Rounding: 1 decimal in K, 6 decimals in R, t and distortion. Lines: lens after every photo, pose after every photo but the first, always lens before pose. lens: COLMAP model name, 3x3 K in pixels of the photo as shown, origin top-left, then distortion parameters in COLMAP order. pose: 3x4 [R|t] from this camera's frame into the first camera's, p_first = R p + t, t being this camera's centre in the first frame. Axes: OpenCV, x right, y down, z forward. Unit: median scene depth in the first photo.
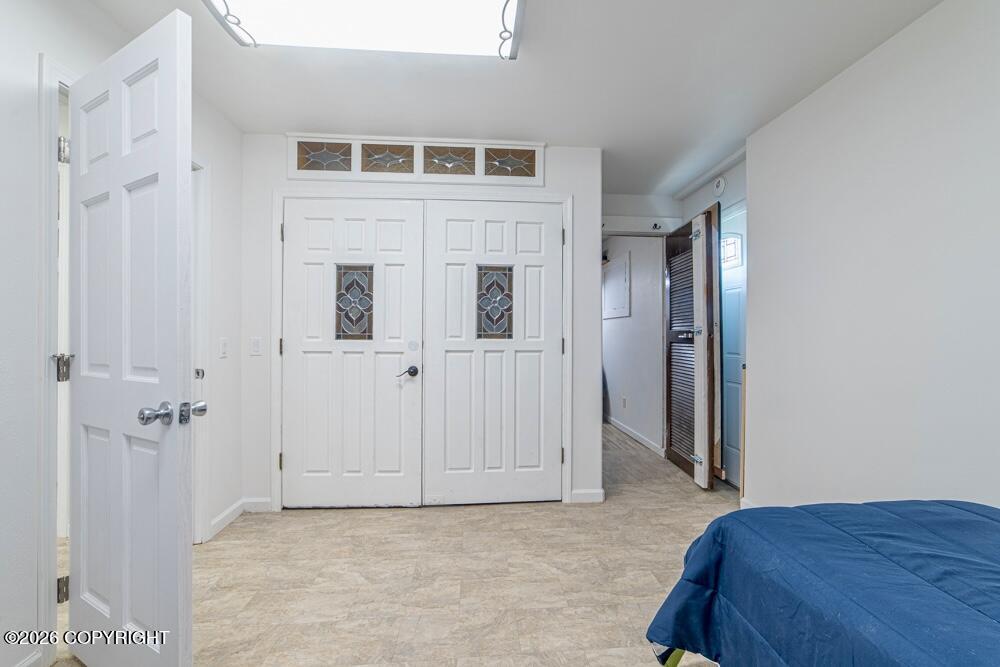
lens RADIAL K [[390.4, 0, 506.4], [0, 390.4, 334.8], [0, 0, 1]] dist [-0.003606, 0.000568]
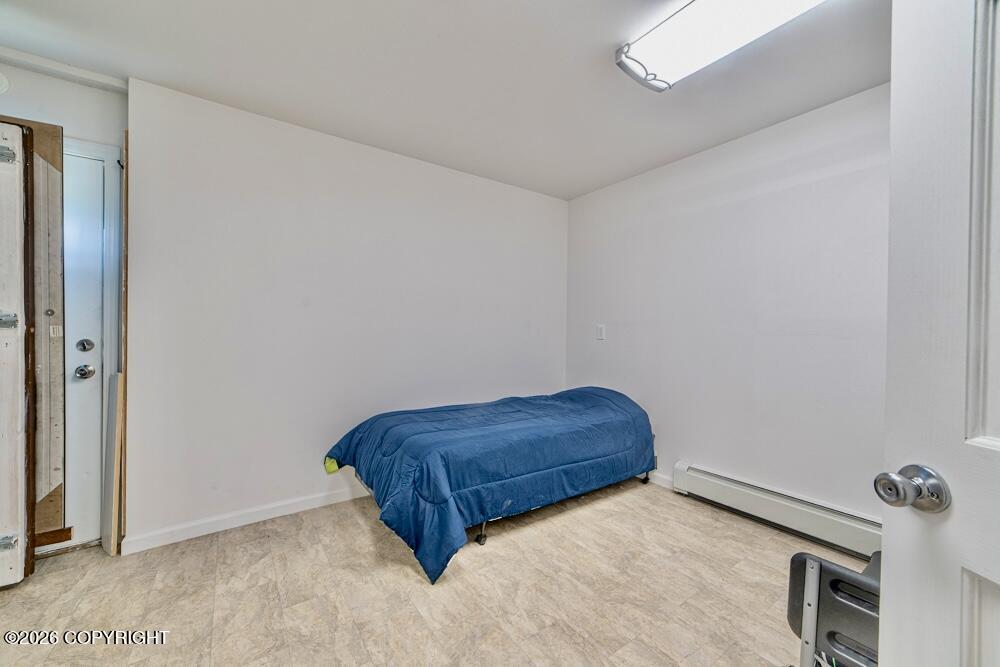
lens RADIAL K [[390.4, 0, 506.6], [0, 390.4, 332.1], [0, 0, 1]] dist [-0.003606, 0.000568]
pose [[-0.506639, -0.006270, 0.862136, -1.128200], [-0.004529, 0.999979, 0.004612, 0.002577], [-0.862147, -0.001568, -0.506657, 1.876205]]
